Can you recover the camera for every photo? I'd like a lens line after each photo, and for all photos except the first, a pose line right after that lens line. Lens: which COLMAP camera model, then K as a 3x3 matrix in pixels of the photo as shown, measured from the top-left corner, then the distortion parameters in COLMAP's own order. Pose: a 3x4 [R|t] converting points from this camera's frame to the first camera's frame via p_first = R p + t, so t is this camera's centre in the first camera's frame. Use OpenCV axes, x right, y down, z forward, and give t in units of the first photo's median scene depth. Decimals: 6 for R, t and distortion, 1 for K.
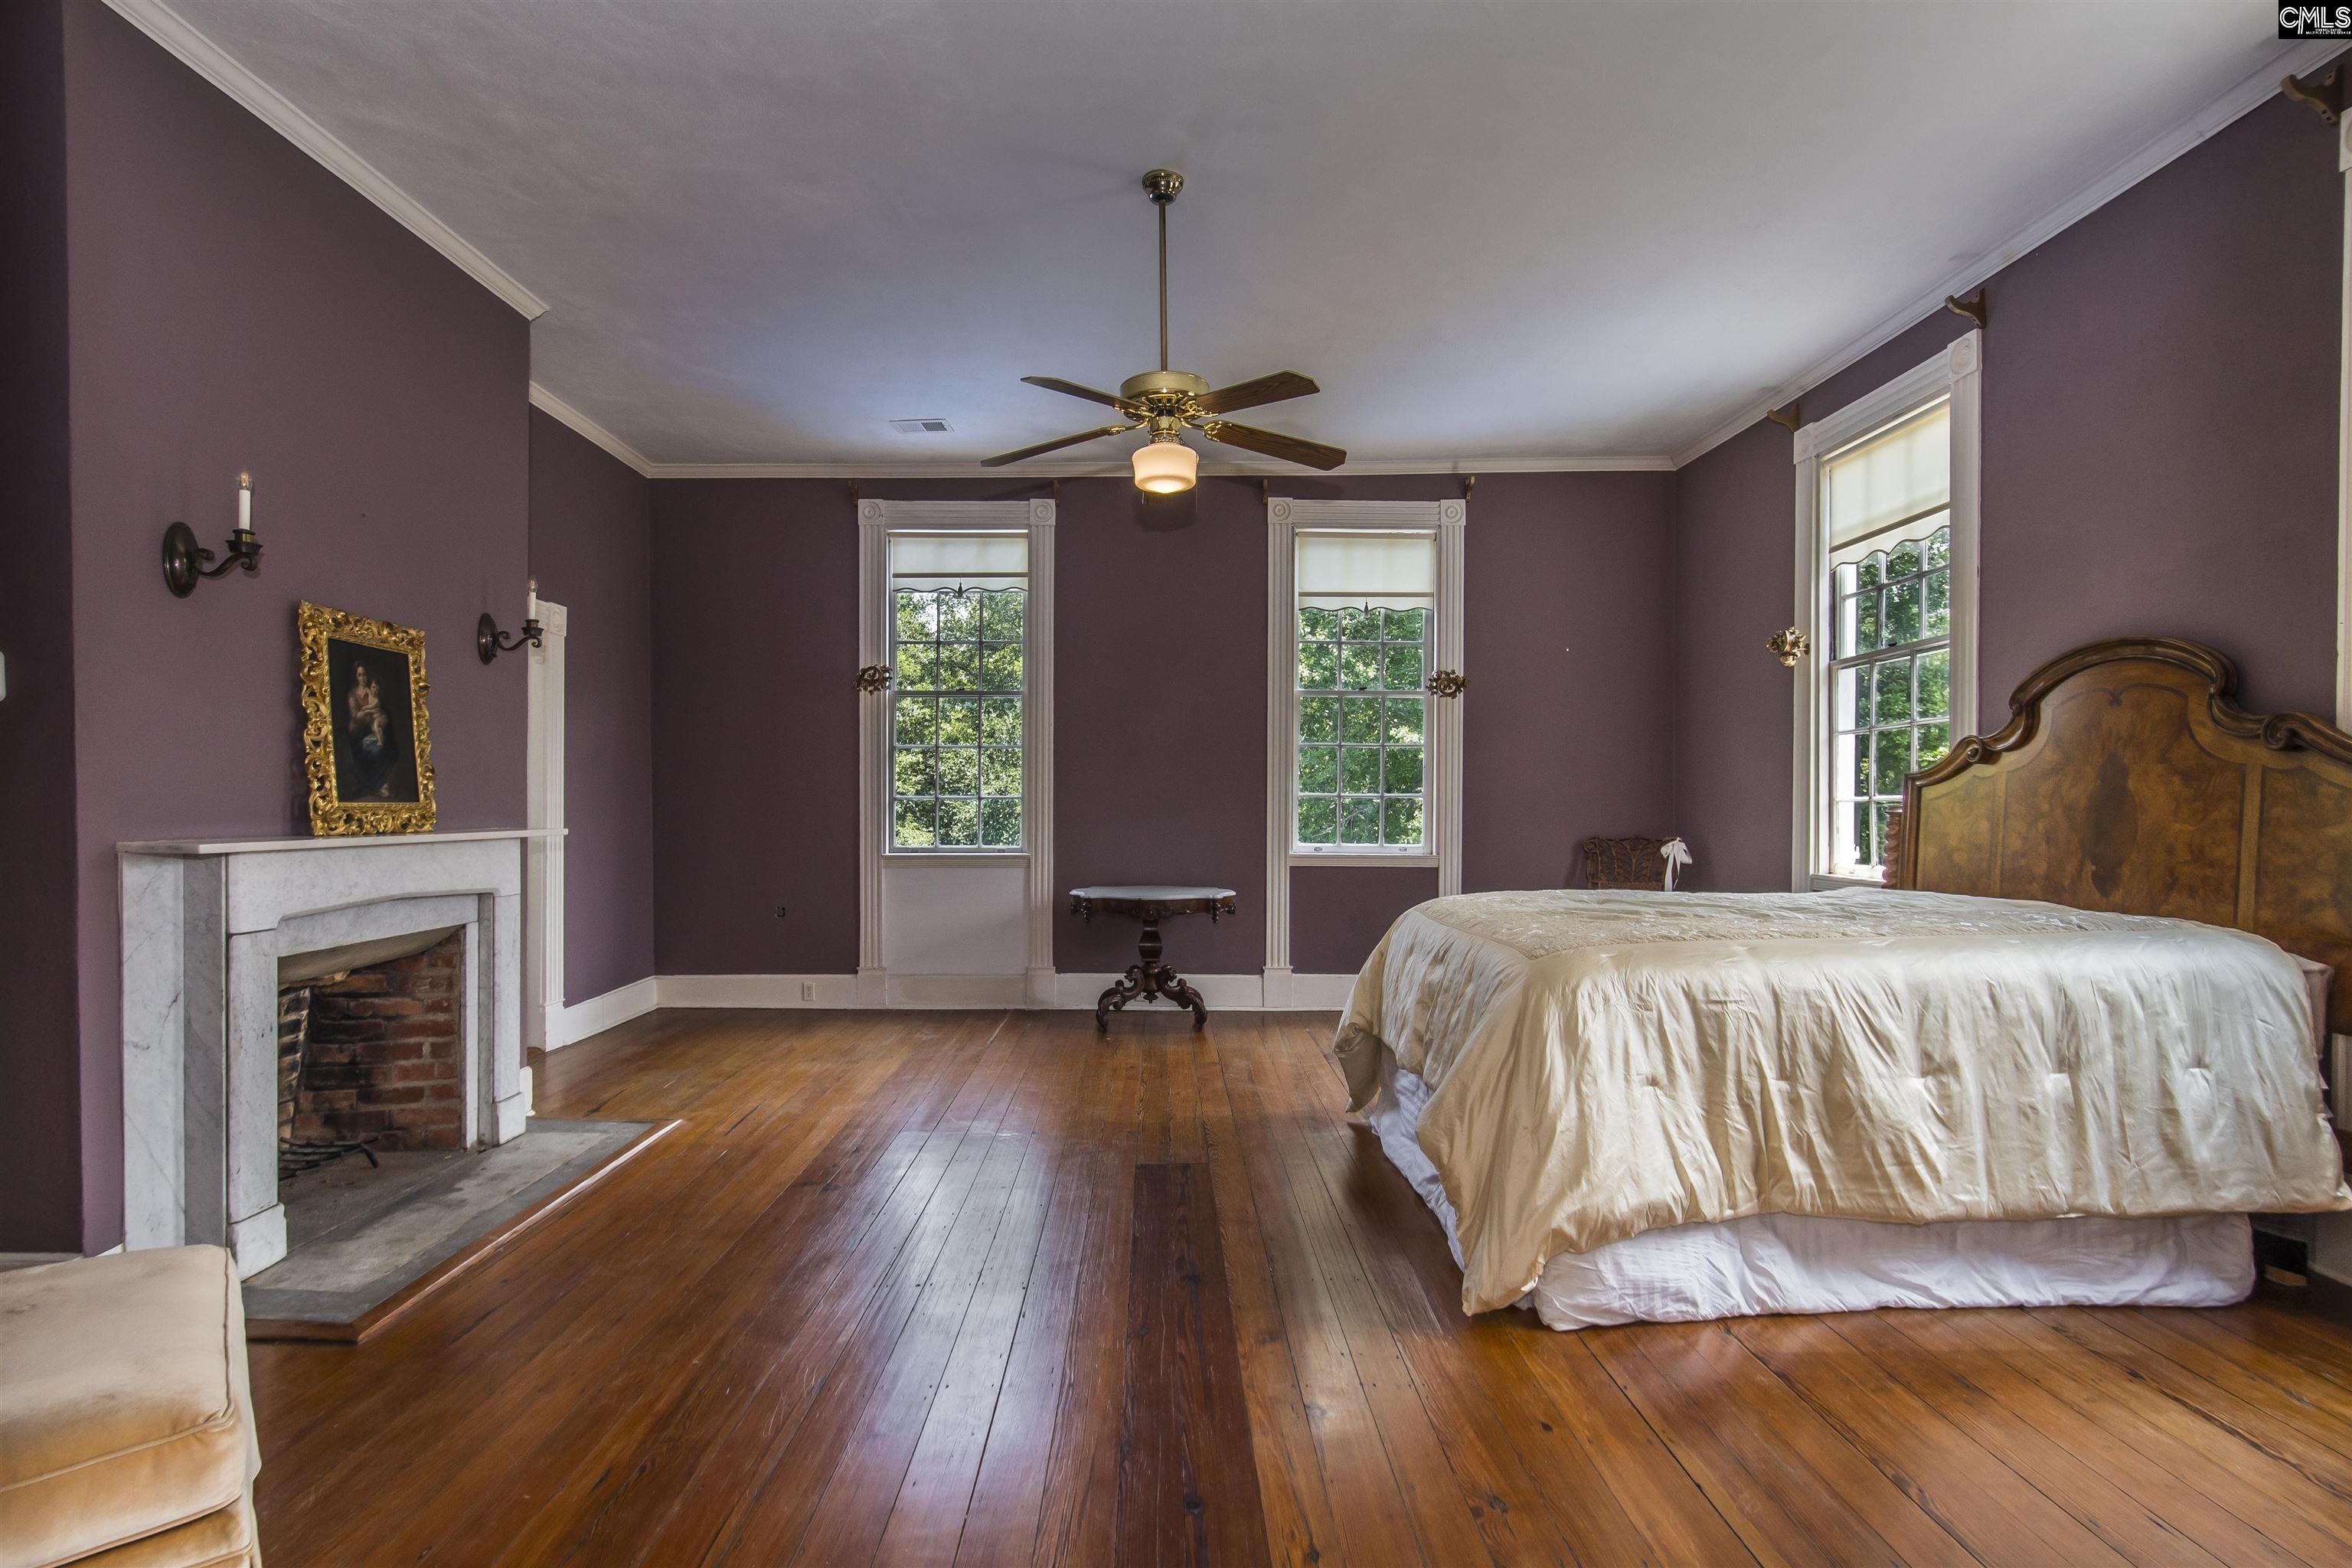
lens RADIAL K [[1101.1, 0, 1164.2], [0, 1101.1, 802.2], [0, 0, 1]] dist [0.001957, 0.000146]
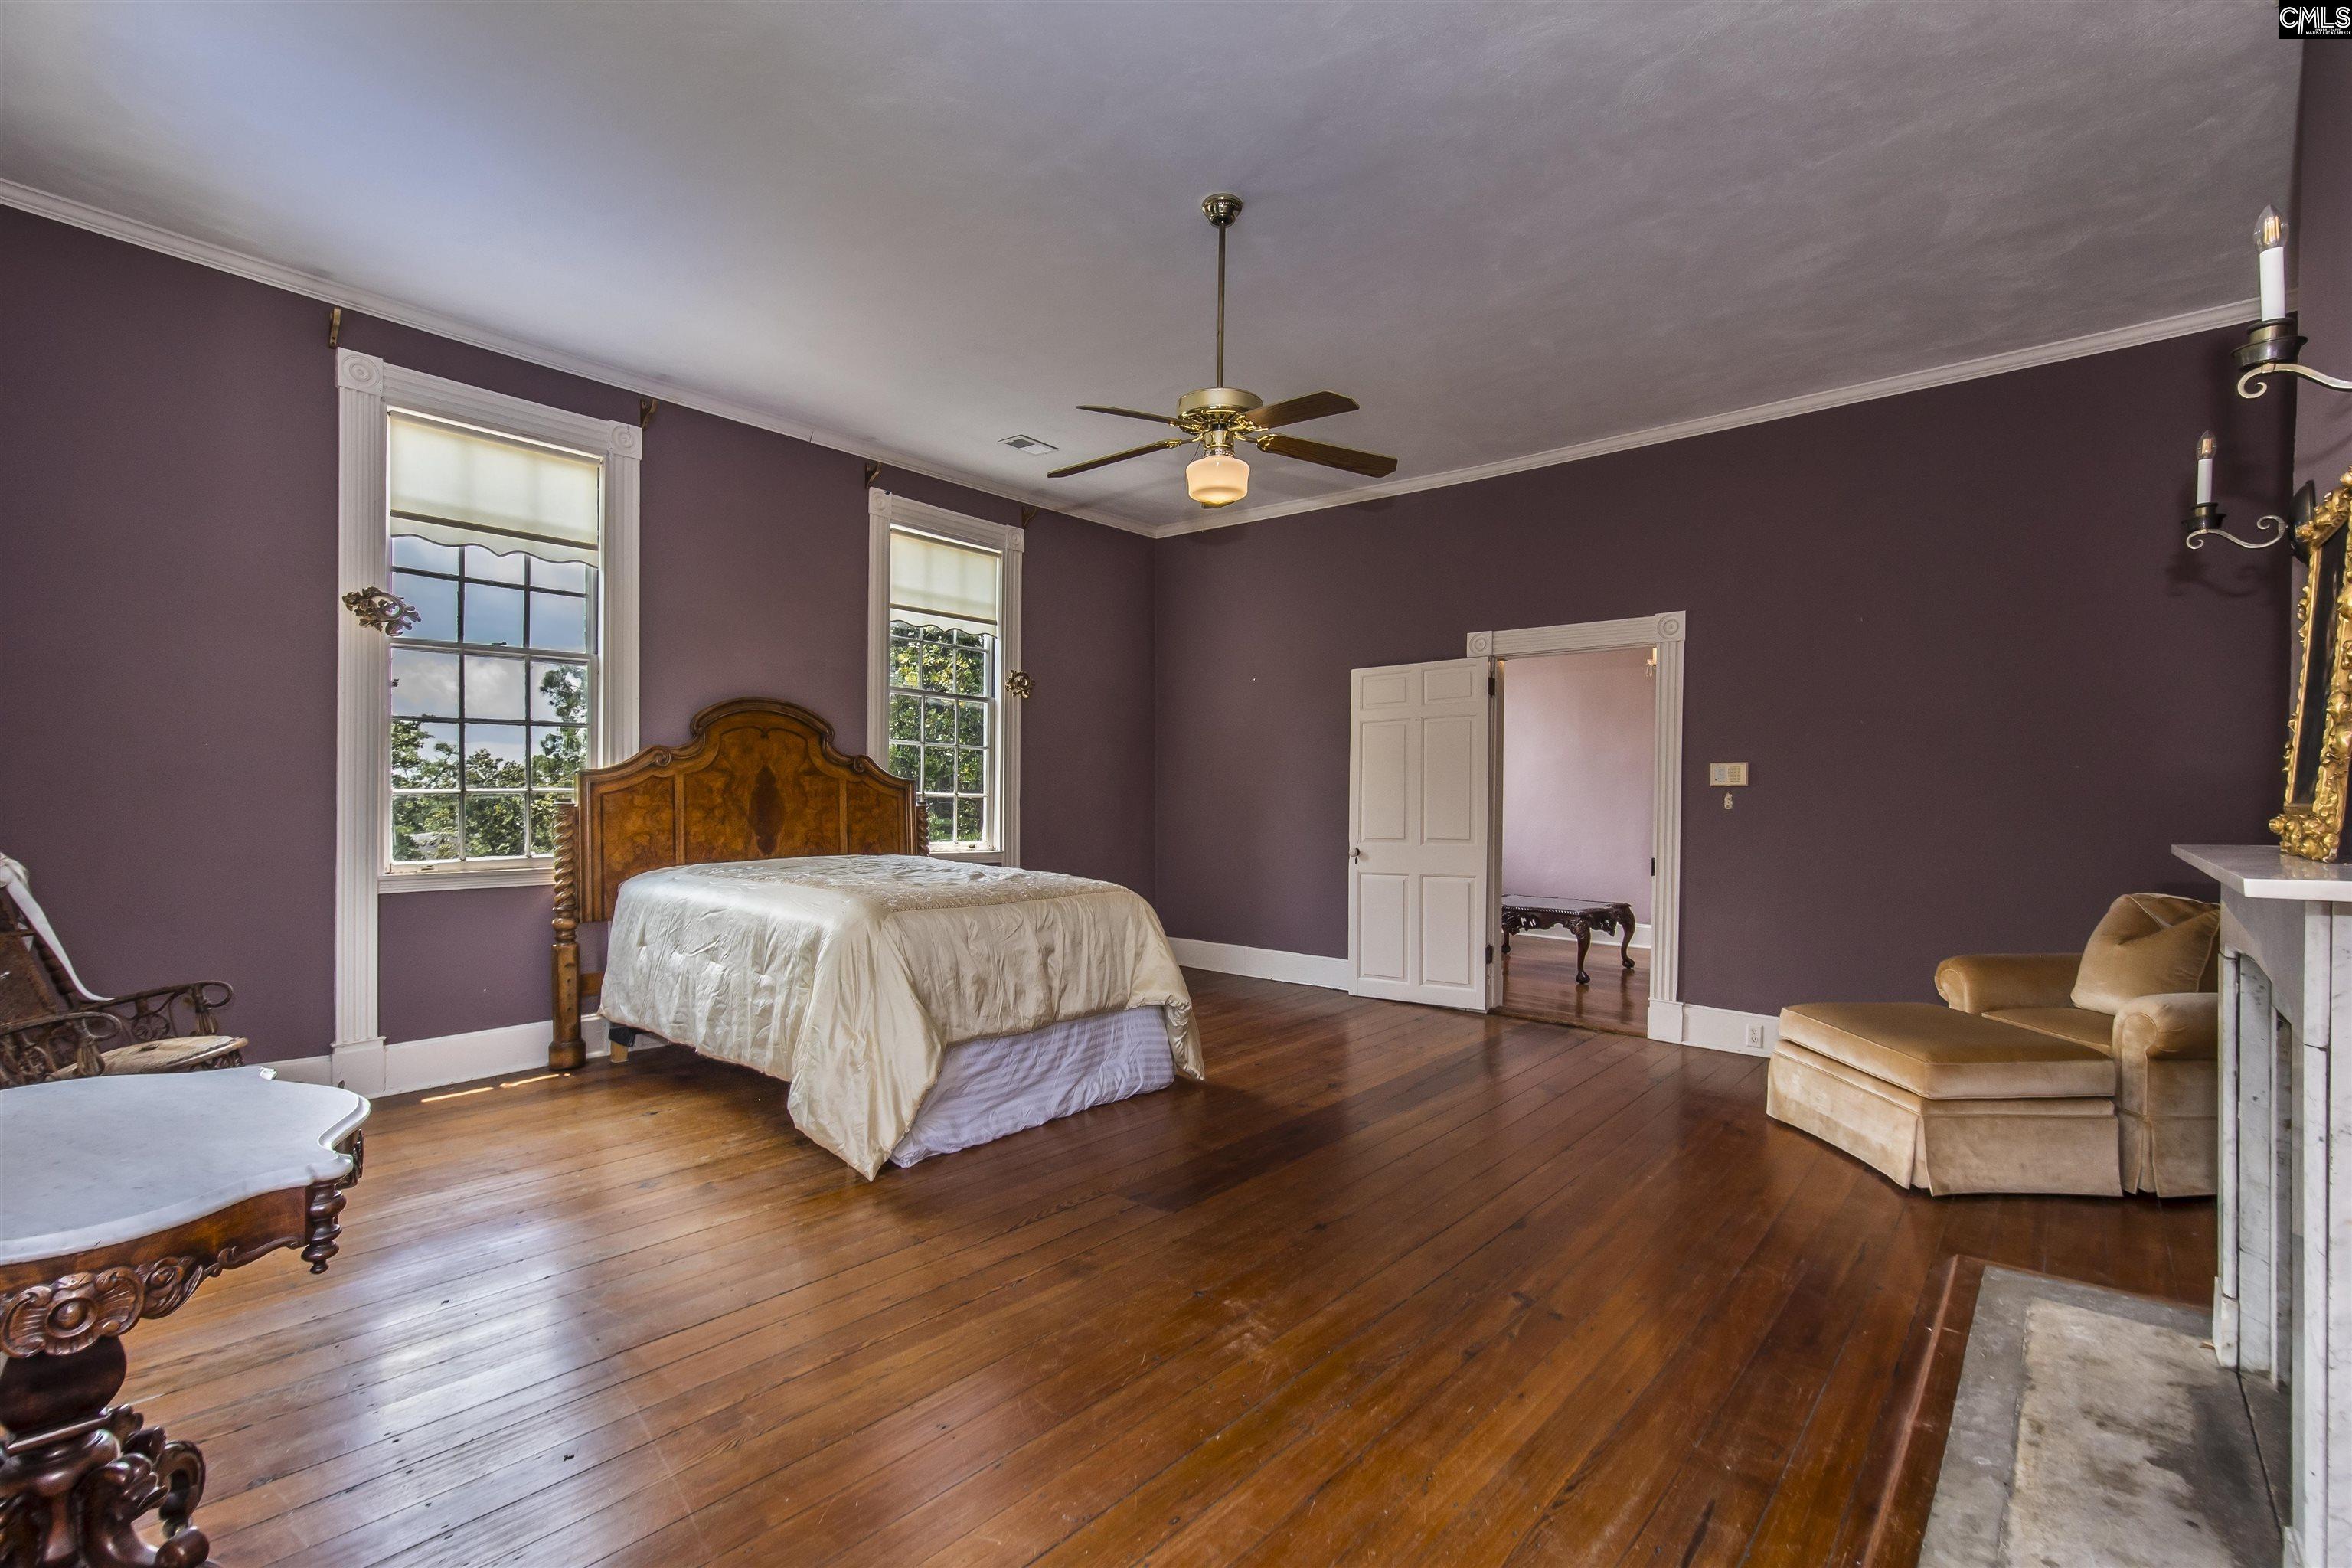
lens RADIAL K [[1048.2, 0, 1161.4], [0, 1048.2, 792.5], [0, 0, 1]] dist [-0.000648, -0.000042]
pose [[-0.752412, 0.003452, 0.658684, -0.624796], [-0.000604, 0.999982, -0.005931, 0.002180], [-0.658693, -0.004861, -0.752396, 1.803169]]
